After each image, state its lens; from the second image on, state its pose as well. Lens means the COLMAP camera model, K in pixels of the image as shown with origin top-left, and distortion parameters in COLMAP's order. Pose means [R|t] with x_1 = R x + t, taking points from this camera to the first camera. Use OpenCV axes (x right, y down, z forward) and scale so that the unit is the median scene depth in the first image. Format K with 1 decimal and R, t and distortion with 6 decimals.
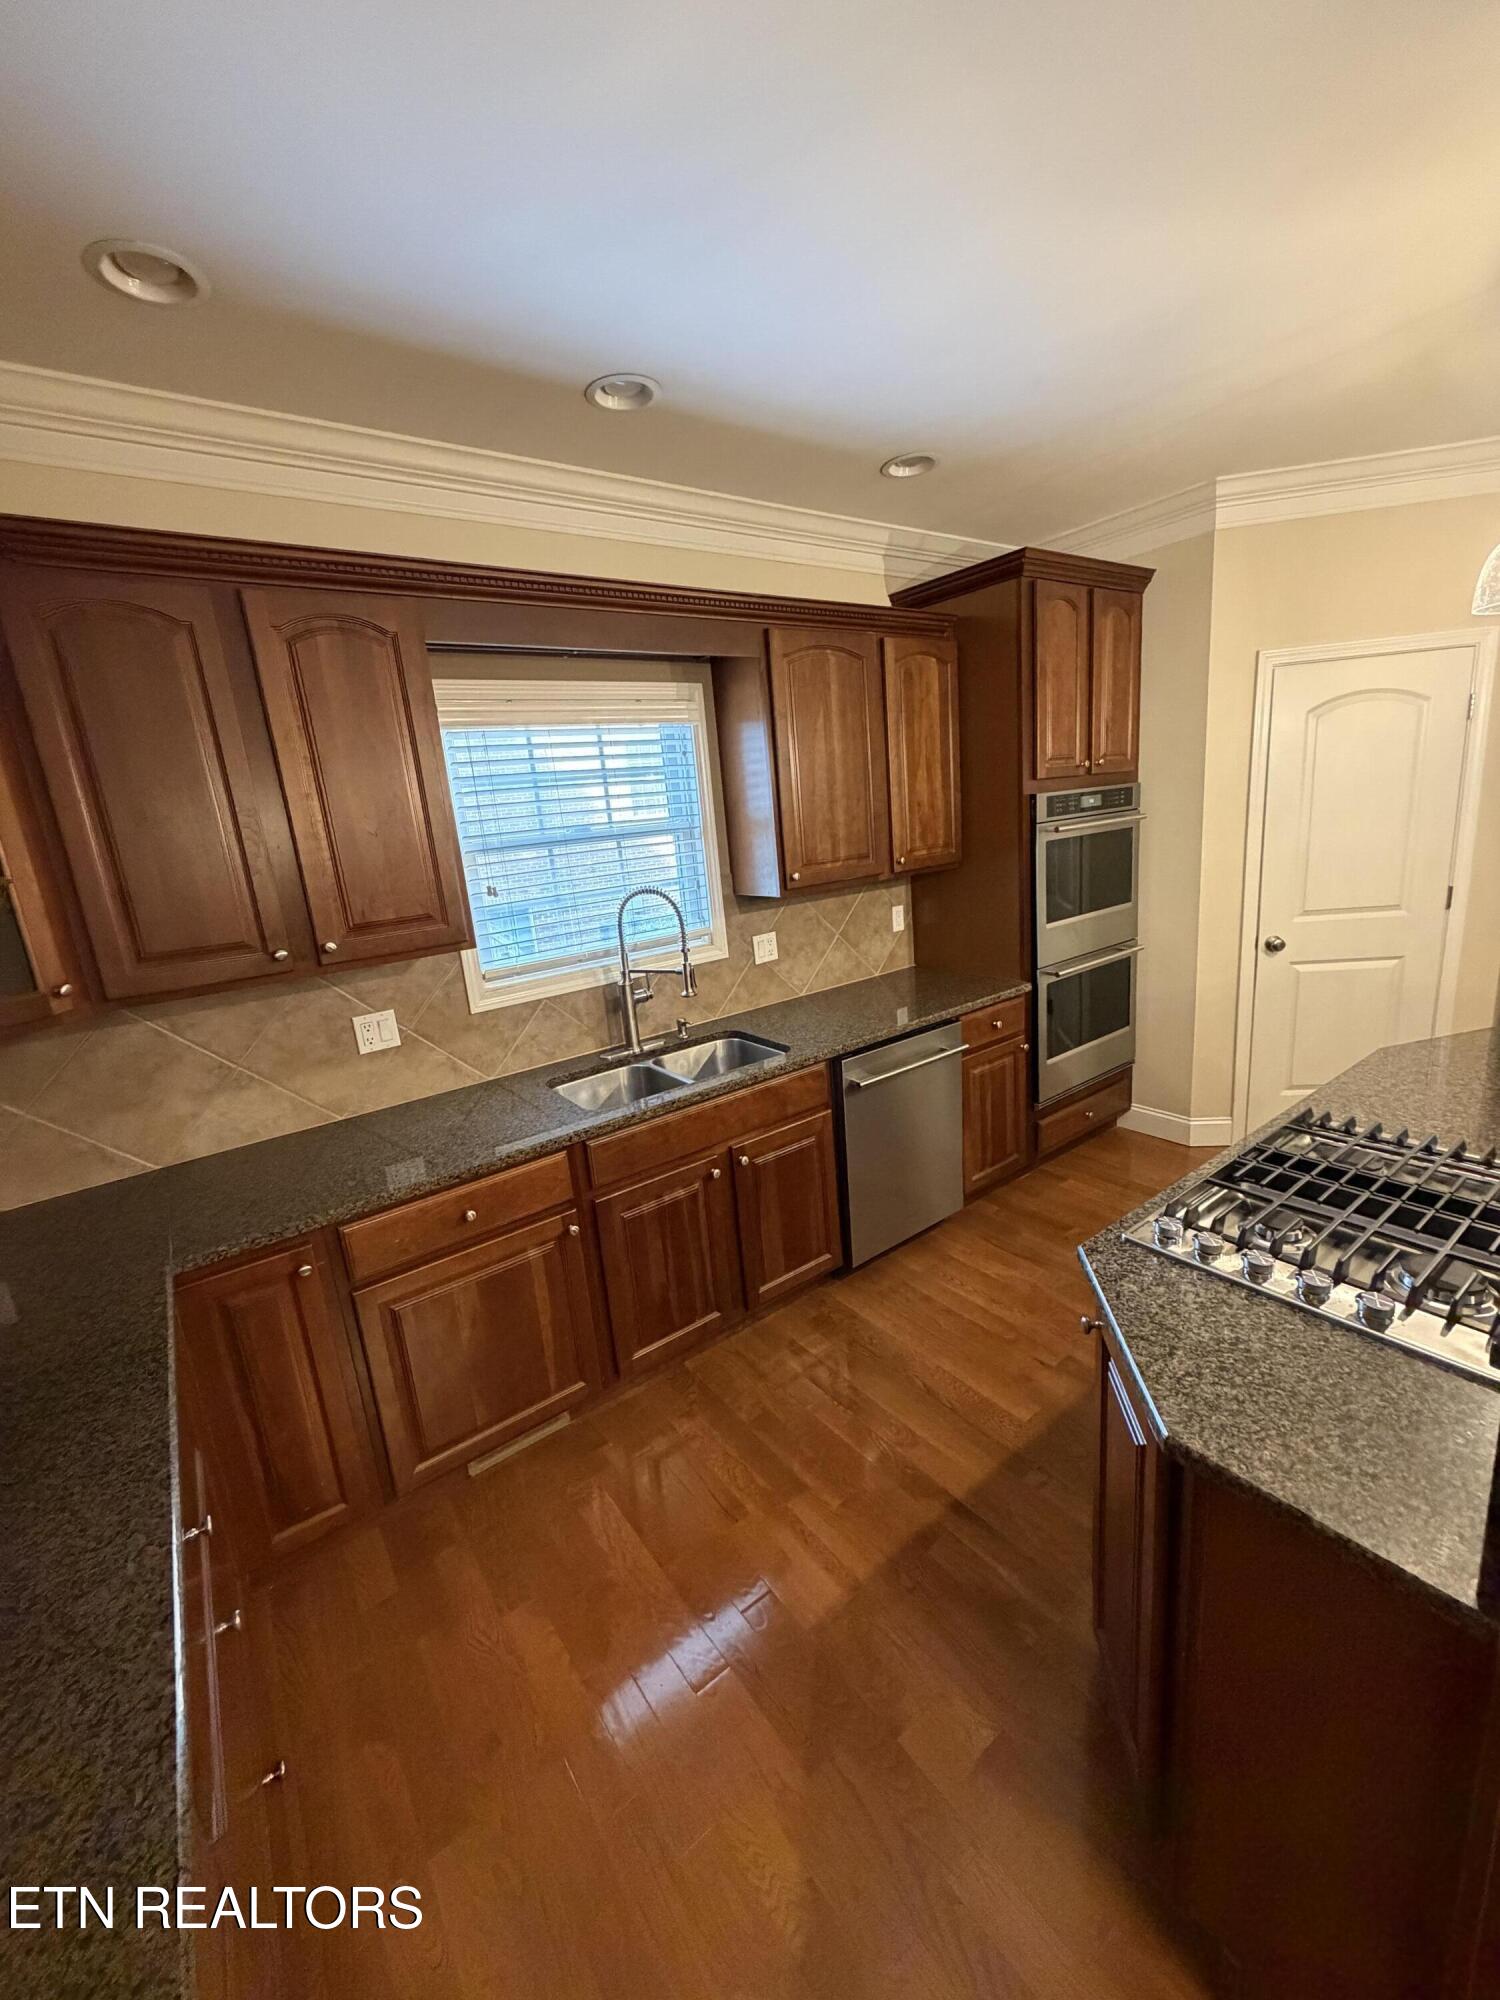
lens RADIAL K [[802.1, 0, 747.3], [0, 802.1, 999.1], [0, 0, 1]] dist [-0.002878, -0.000096]
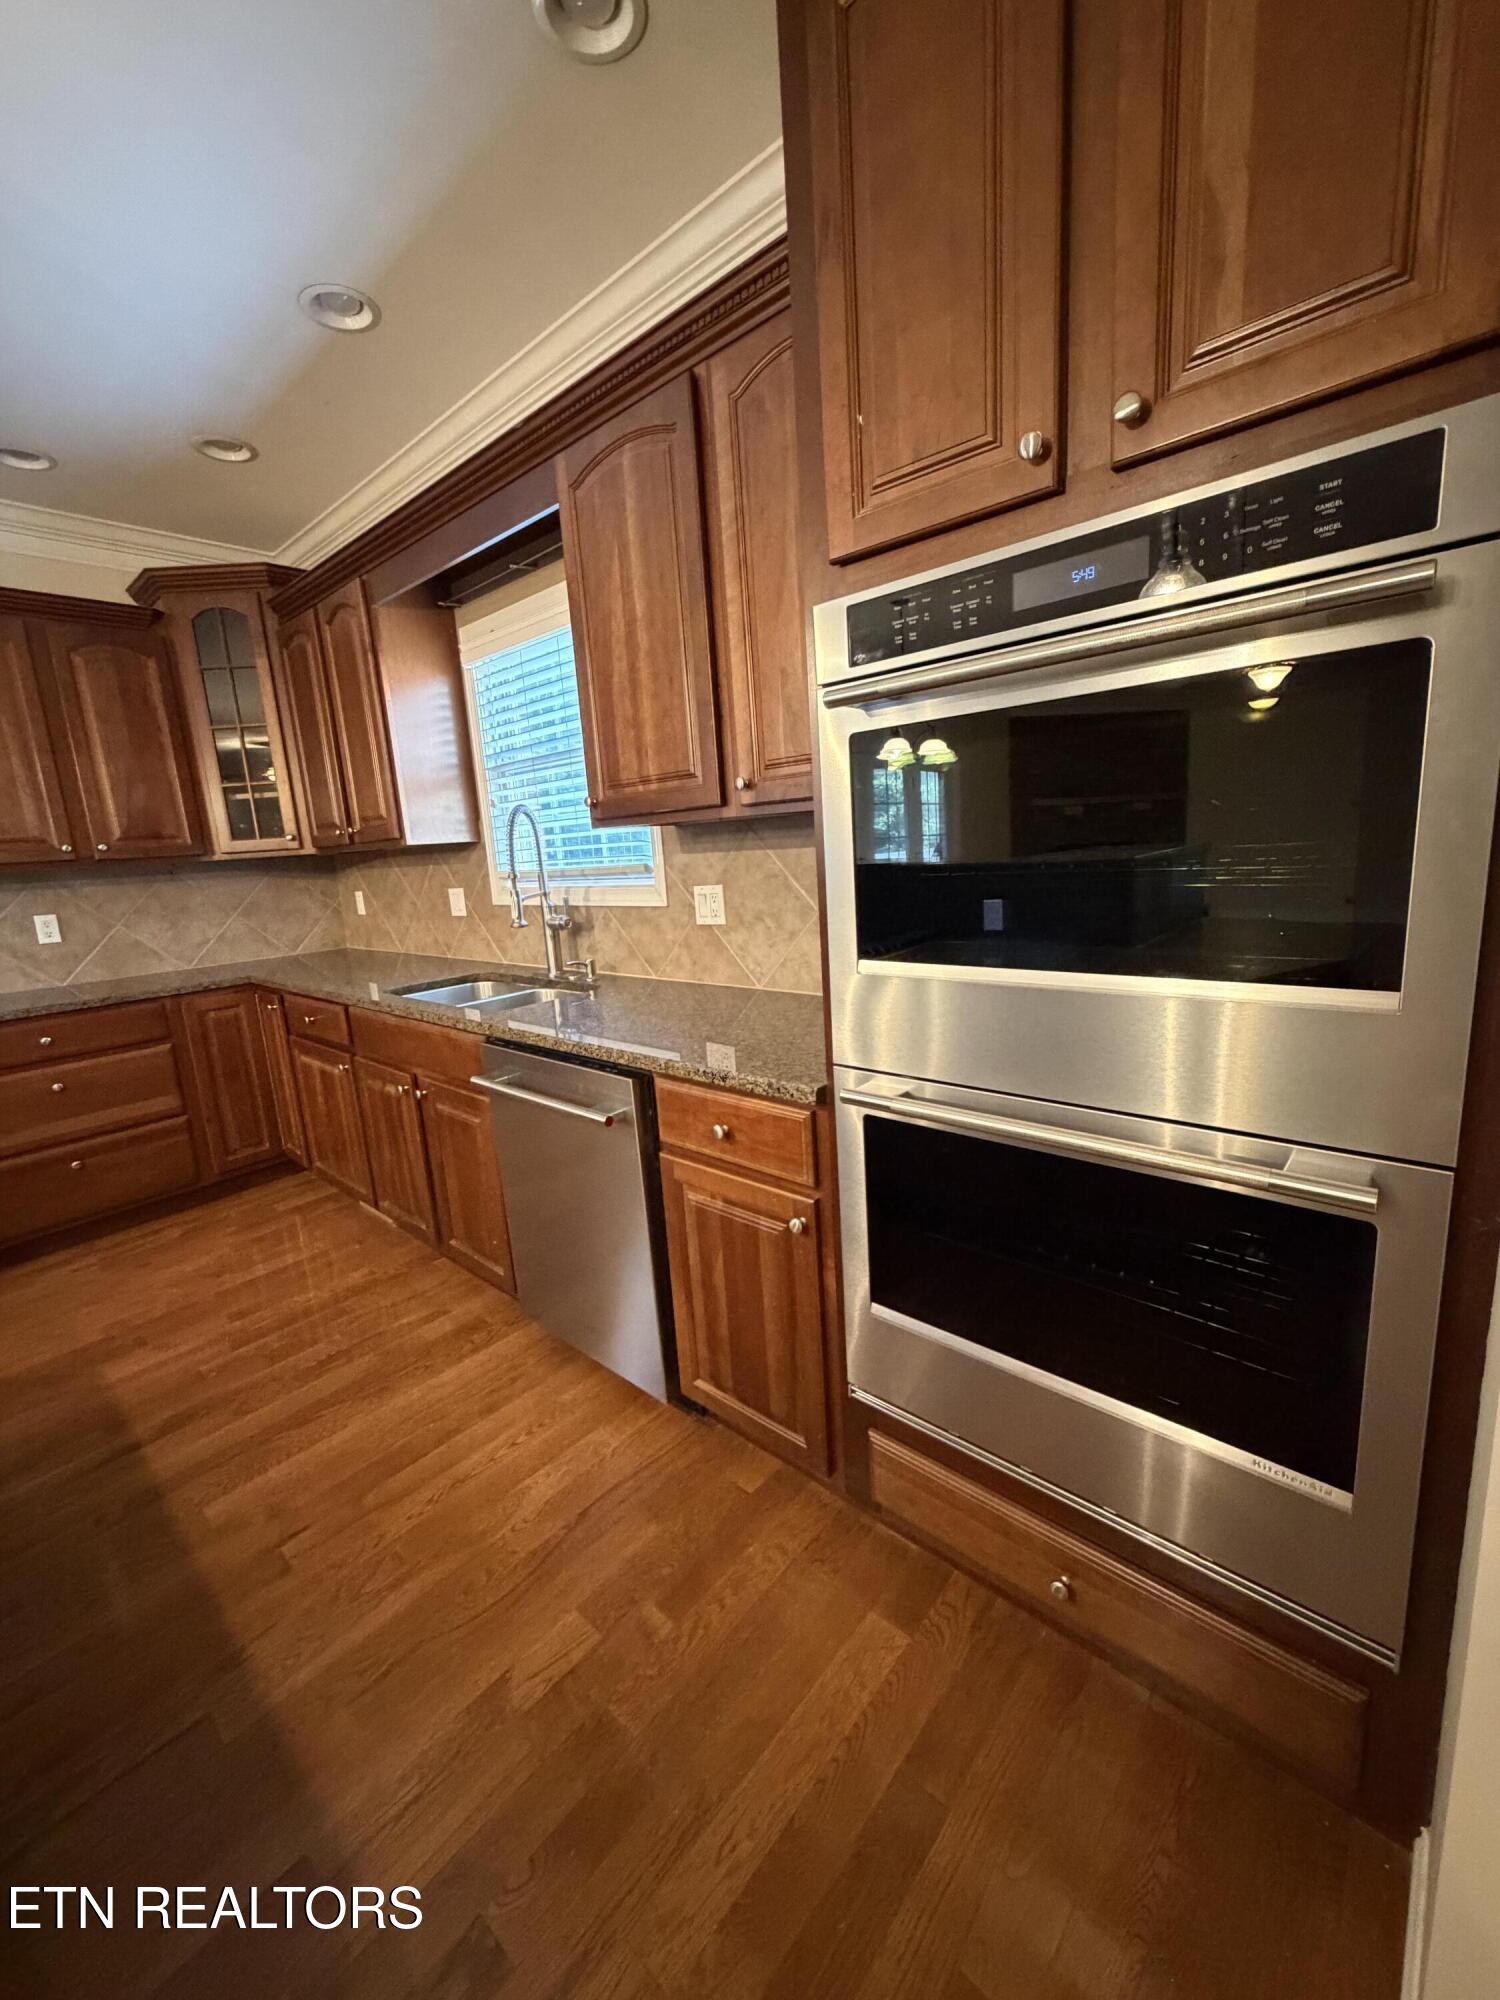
lens RADIAL K [[802.1, 0, 748.6], [0, 802.1, 995.4], [0, 0, 1]] dist [-0.002878, -0.000096]
pose [[0.206853, 0.256951, -0.944028, 0.738445], [-0.189921, 0.957088, 0.218890, -0.151926], [0.959761, 0.134012, 0.246777, 0.872724]]
